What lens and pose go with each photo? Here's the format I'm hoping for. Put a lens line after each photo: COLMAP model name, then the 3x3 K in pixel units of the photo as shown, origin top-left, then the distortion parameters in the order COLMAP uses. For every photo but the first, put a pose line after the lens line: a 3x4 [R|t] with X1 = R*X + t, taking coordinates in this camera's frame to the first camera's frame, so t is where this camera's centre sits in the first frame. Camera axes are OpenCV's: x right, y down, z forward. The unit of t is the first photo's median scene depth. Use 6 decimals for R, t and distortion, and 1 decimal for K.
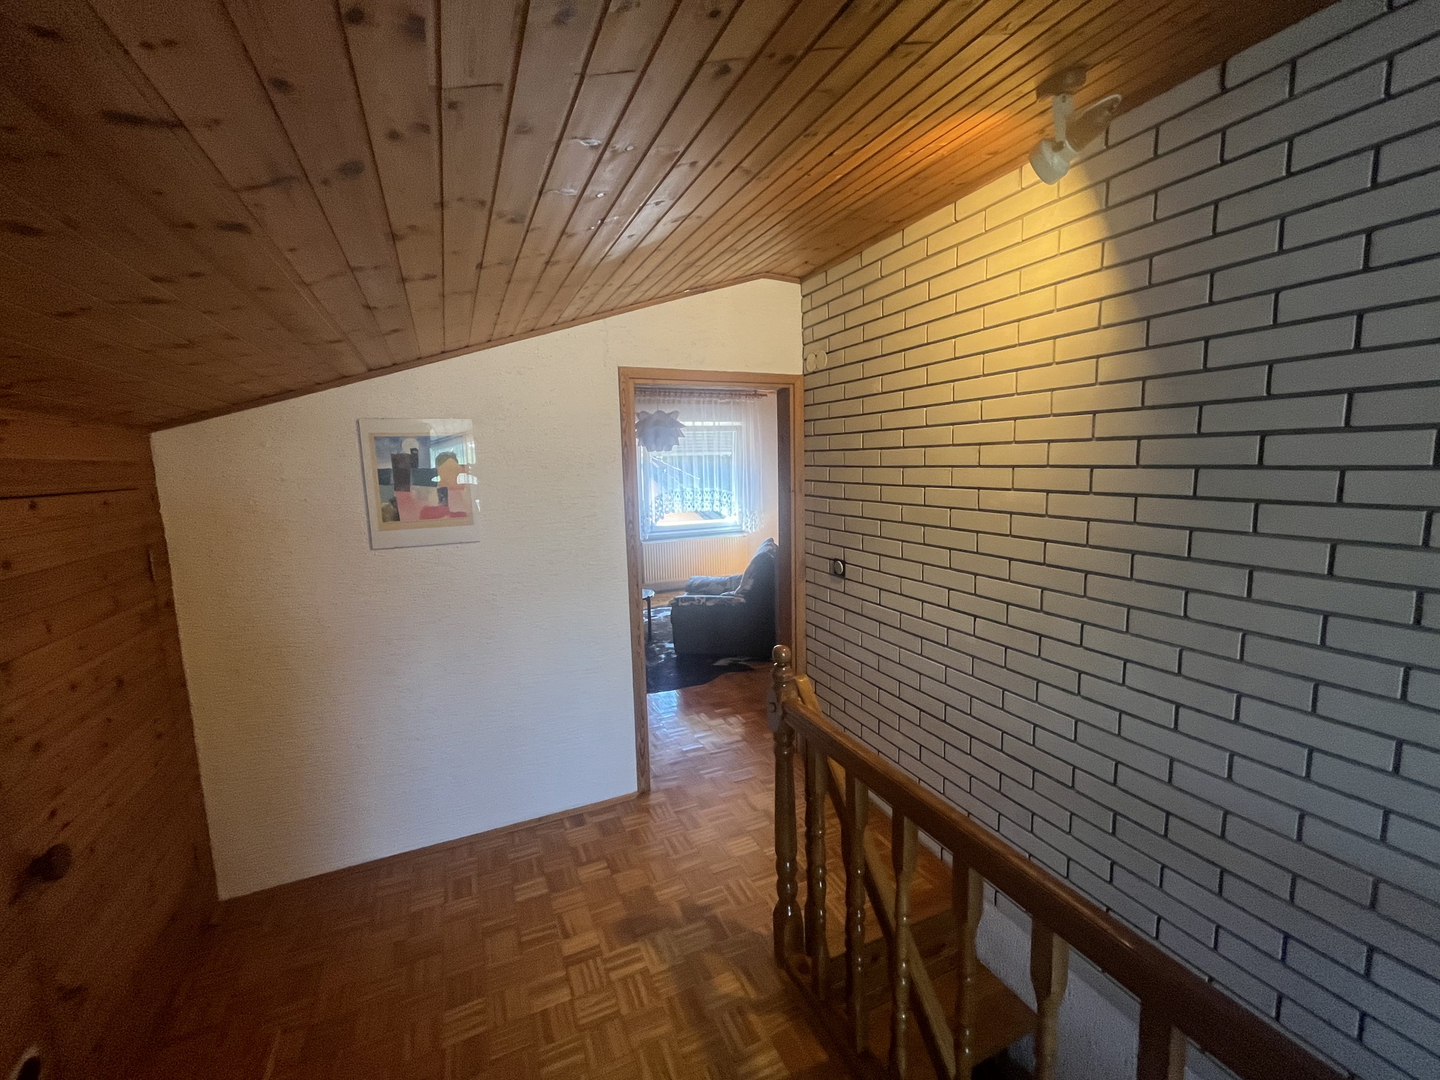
lens RADIAL K [[584.5, 0, 722.9], [0, 584.5, 536.3], [0, 0, 1]] dist [-0.002112, -0.000023]
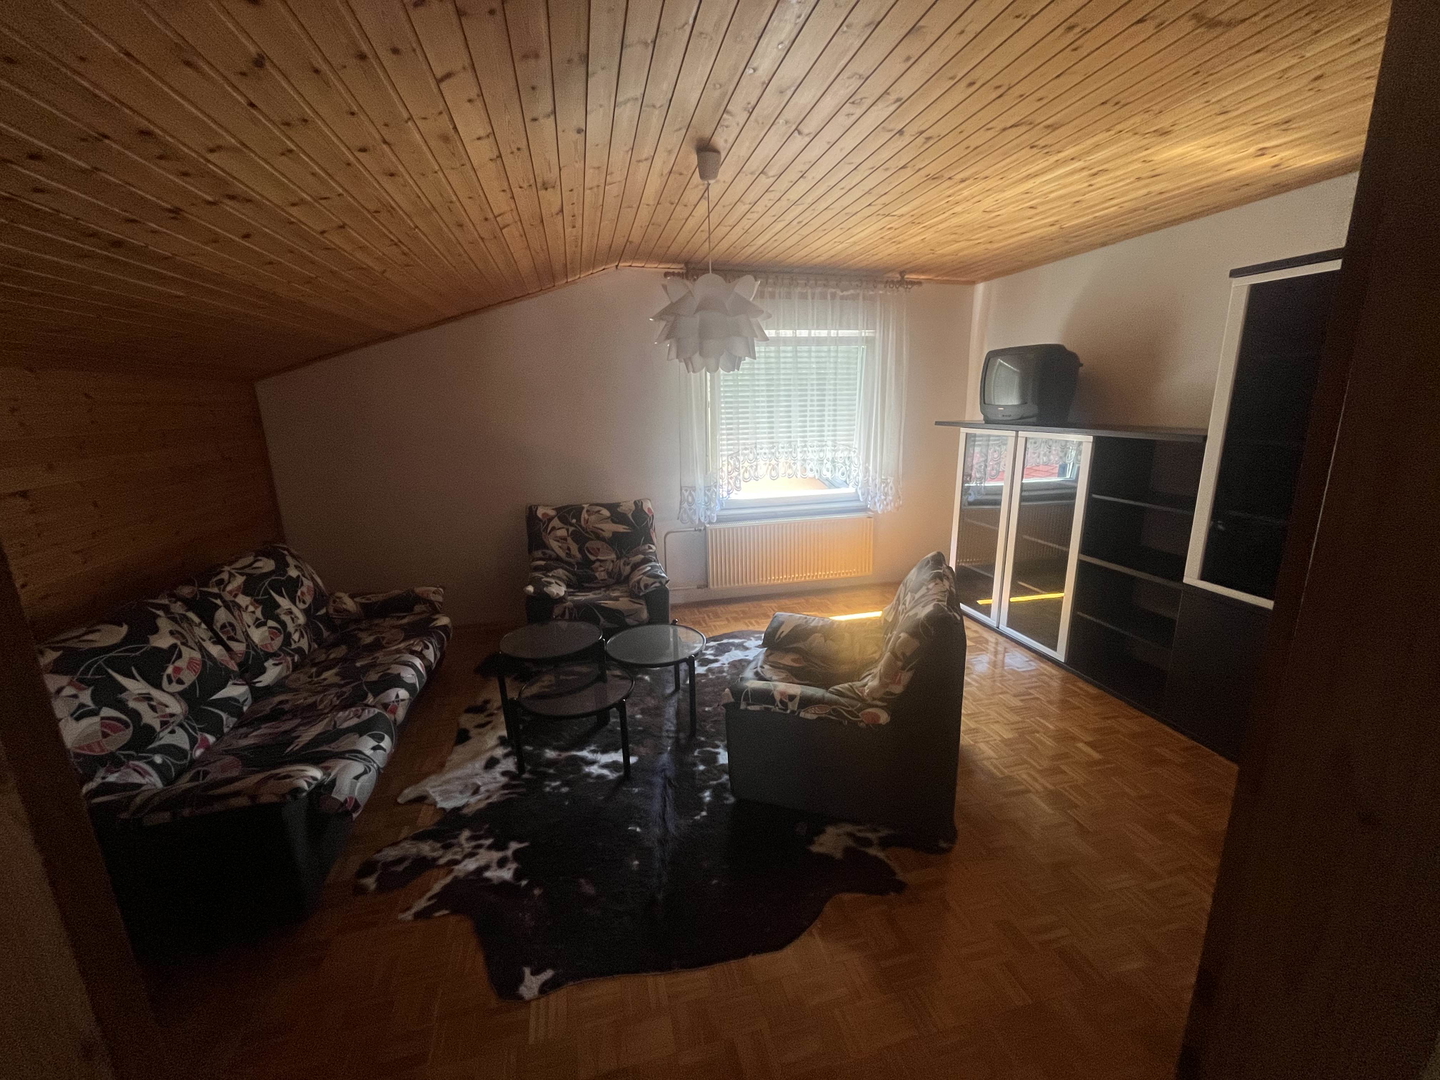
lens RADIAL K [[584.5, 0, 719.5], [0, 584.5, 539.1], [0, 0, 1]] dist [-0.002112, -0.000023]
pose [[0.983086, 0.043929, -0.177796, -0.014315], [-0.024707, 0.993744, 0.108914, -0.065249], [0.181468, -0.102679, 0.978022, 0.544024]]
